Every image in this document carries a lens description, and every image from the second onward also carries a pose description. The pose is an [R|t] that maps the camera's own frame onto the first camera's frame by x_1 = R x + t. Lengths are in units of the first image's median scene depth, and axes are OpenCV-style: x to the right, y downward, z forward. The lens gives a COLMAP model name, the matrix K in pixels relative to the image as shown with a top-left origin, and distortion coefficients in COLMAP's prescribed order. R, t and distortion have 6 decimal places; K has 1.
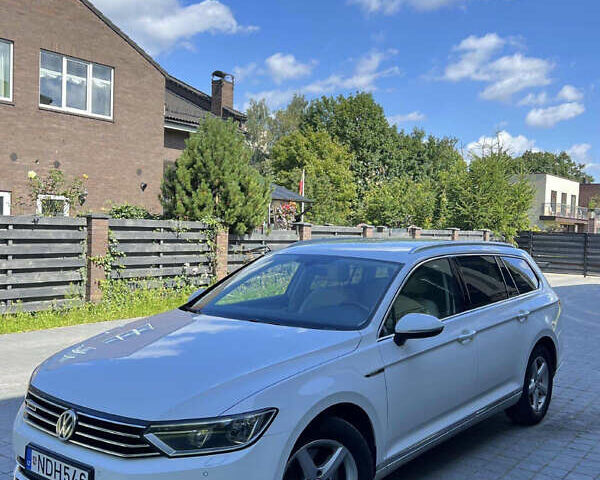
lens RADIAL K [[749.1, 0, 300.0], [0, 749.1, 240.0], [0, 0, 1]] dist [0.121646, 0.006006]
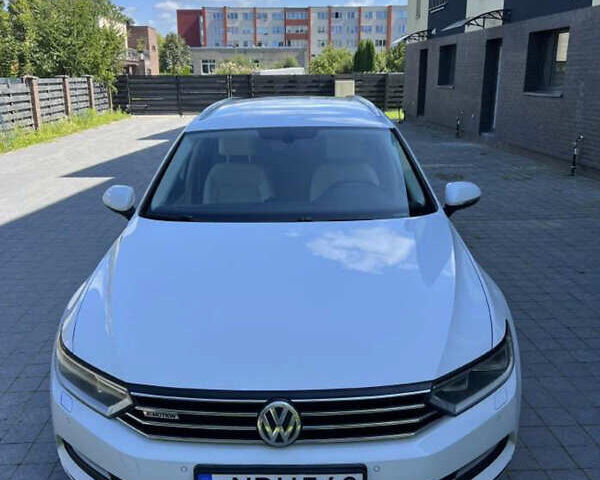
lens RADIAL K [[678.9, 0, 300.0], [0, 678.9, 240.0], [0, 0, 1]] dist [-0.008294, -0.009265]
pose [[0.727647, -0.201310, 0.655747, -0.173759], [0.041045, 0.967032, 0.251327, -0.017303], [-0.684723, -0.155962, 0.711920, 0.154756]]
